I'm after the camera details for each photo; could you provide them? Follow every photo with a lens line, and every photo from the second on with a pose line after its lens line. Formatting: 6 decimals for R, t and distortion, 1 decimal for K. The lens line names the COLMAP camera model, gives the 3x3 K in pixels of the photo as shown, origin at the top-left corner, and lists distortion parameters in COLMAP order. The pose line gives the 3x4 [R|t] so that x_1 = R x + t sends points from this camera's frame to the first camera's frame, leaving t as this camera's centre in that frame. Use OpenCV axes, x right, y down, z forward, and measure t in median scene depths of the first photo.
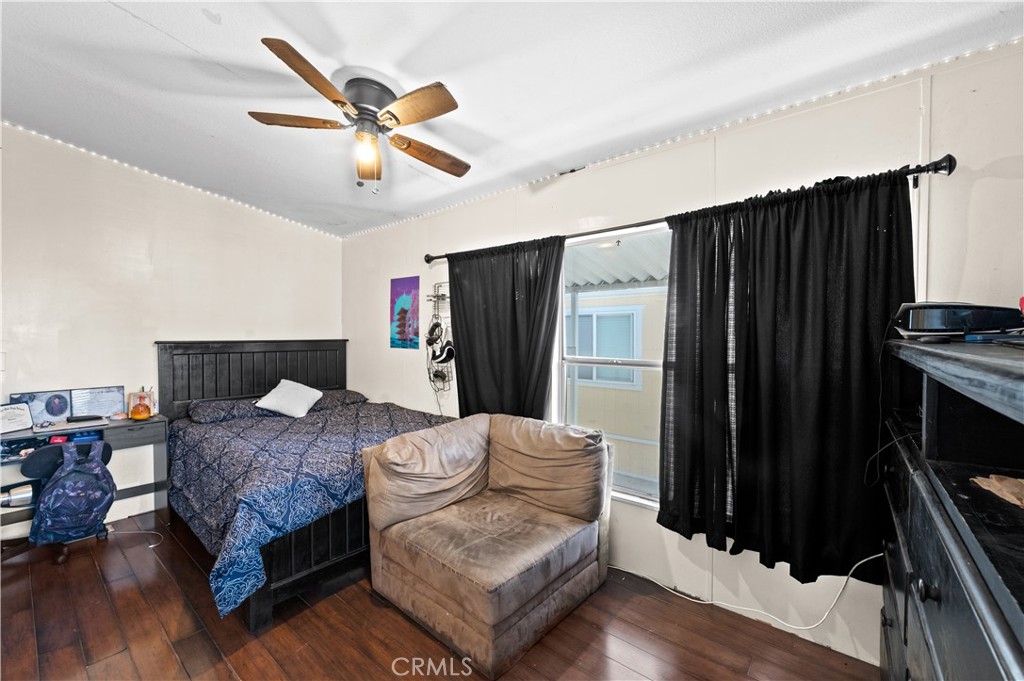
lens RADIAL K [[414.4, 0, 513.0], [0, 414.4, 341.0], [0, 0, 1]] dist [-0.002974, -0.000399]
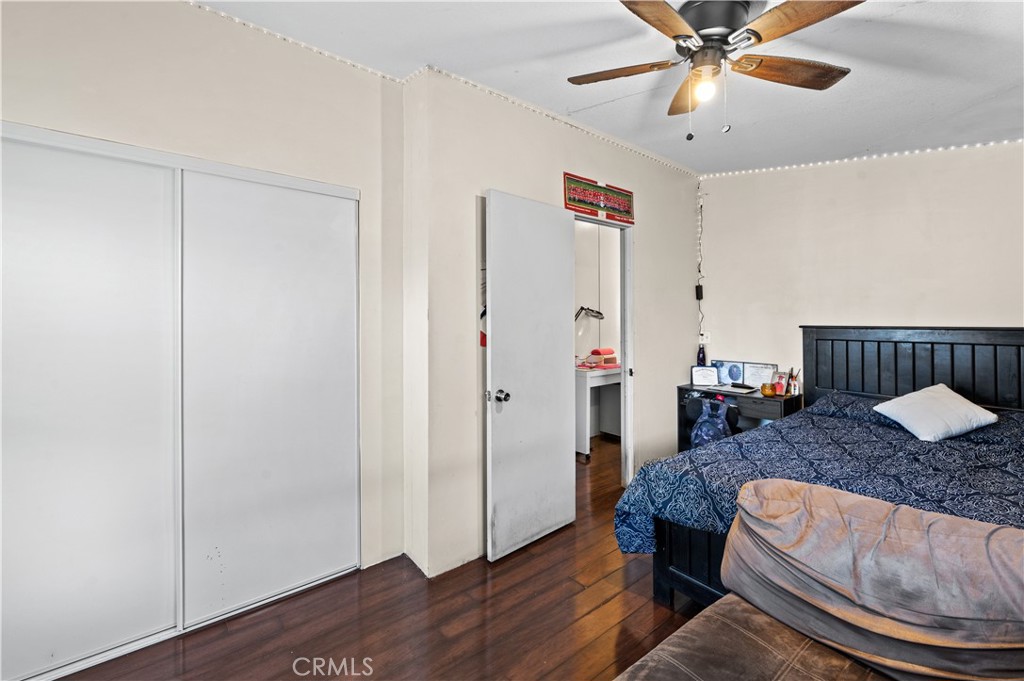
lens RADIAL K [[414.4, 0, 504.0], [0, 414.4, 317.8], [0, 0, 1]] dist [-0.002974, -0.000399]
pose [[-0.206210, -0.004576, -0.978497, 0.346605], [-0.012669, 0.999918, -0.002006, -0.008237], [0.978426, 0.011983, -0.206251, 0.560895]]
